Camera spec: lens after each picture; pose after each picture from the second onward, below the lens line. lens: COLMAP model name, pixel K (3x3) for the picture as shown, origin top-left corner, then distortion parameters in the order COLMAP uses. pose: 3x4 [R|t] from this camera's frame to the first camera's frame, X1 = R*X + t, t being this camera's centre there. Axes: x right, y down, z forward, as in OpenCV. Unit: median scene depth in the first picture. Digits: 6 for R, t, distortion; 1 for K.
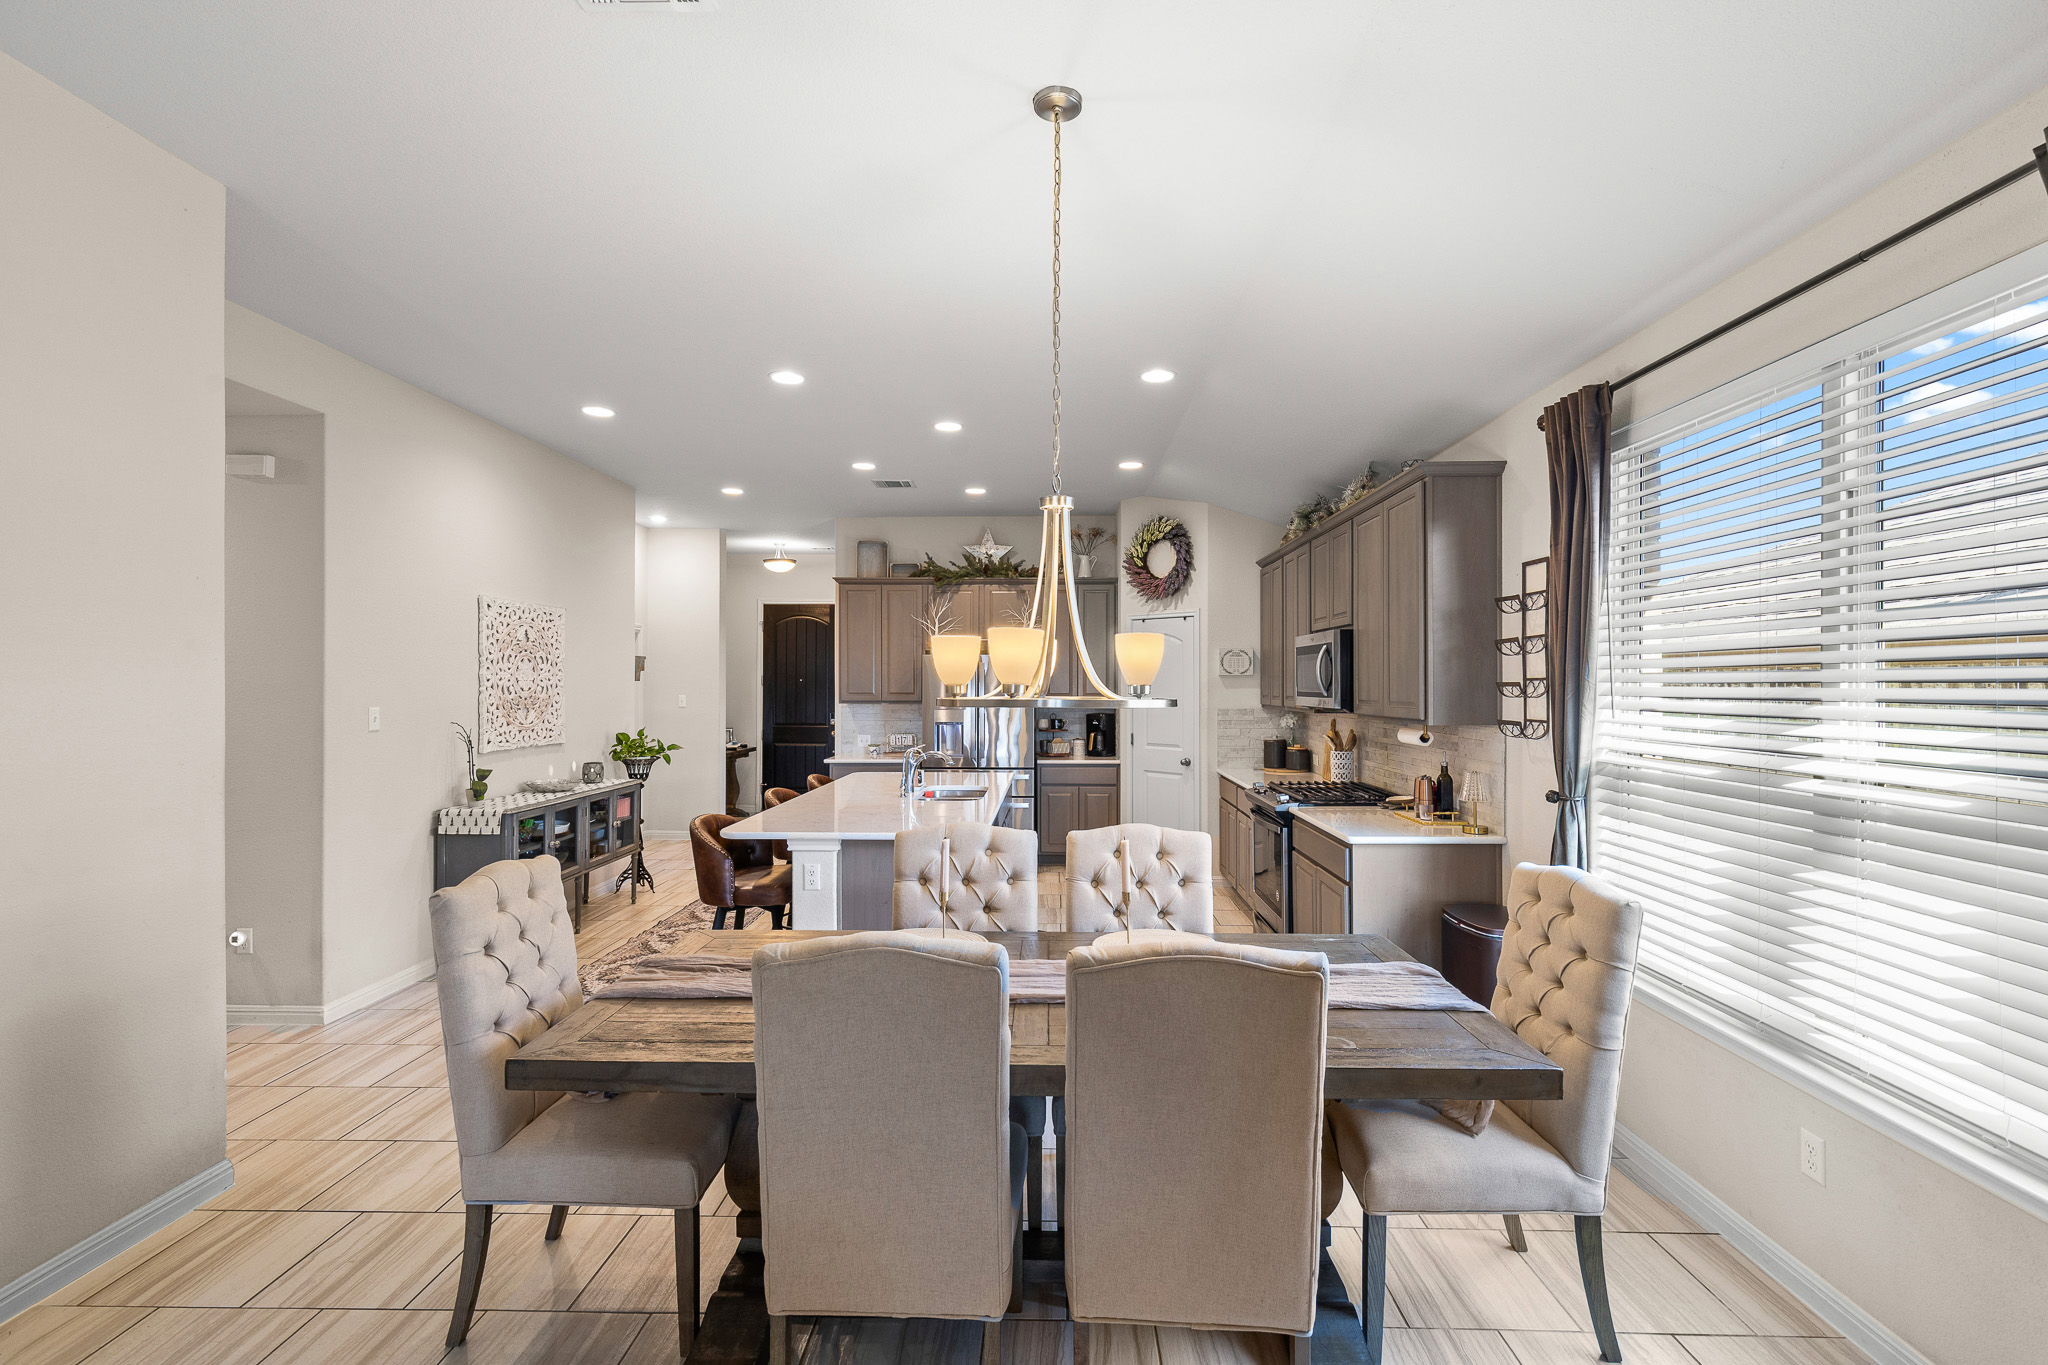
lens RADIAL K [[923.4, 0, 1016.5], [0, 923.4, 682.7], [0, 0, 1]] dist [0.004627, -0.002242]
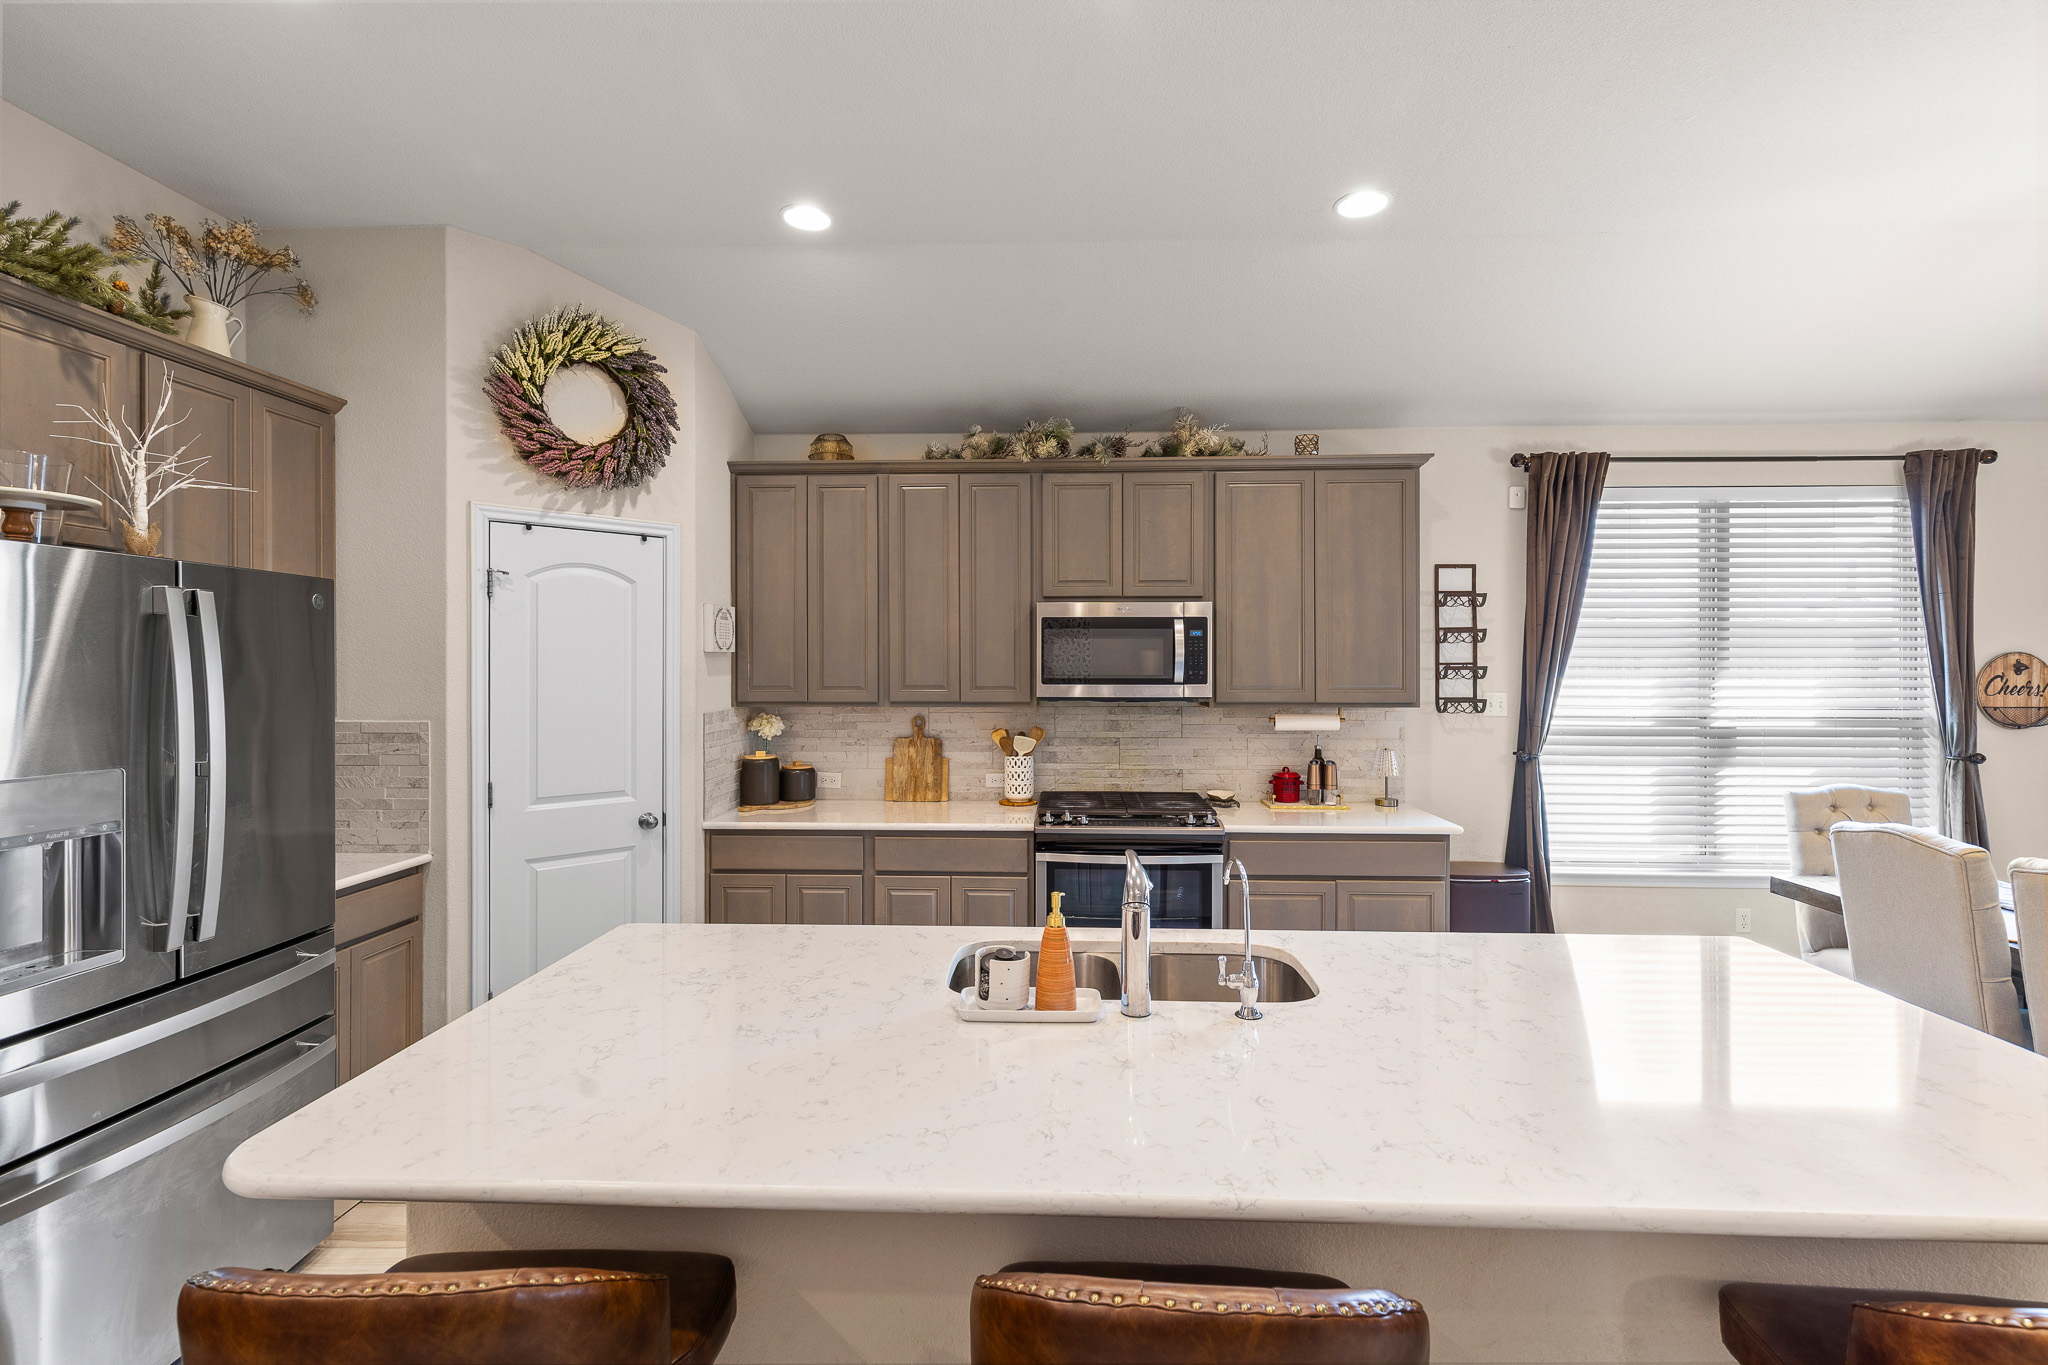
lens RADIAL K [[923.4, 0, 1026.3], [0, 923.4, 673.8], [0, 0, 1]] dist [0.004627, -0.002242]
pose [[0.000822, -0.008046, 0.999967, -0.325376], [-0.001473, 0.999967, 0.008047, 0.000154], [-0.999999, -0.001479, 0.000810, 0.789819]]
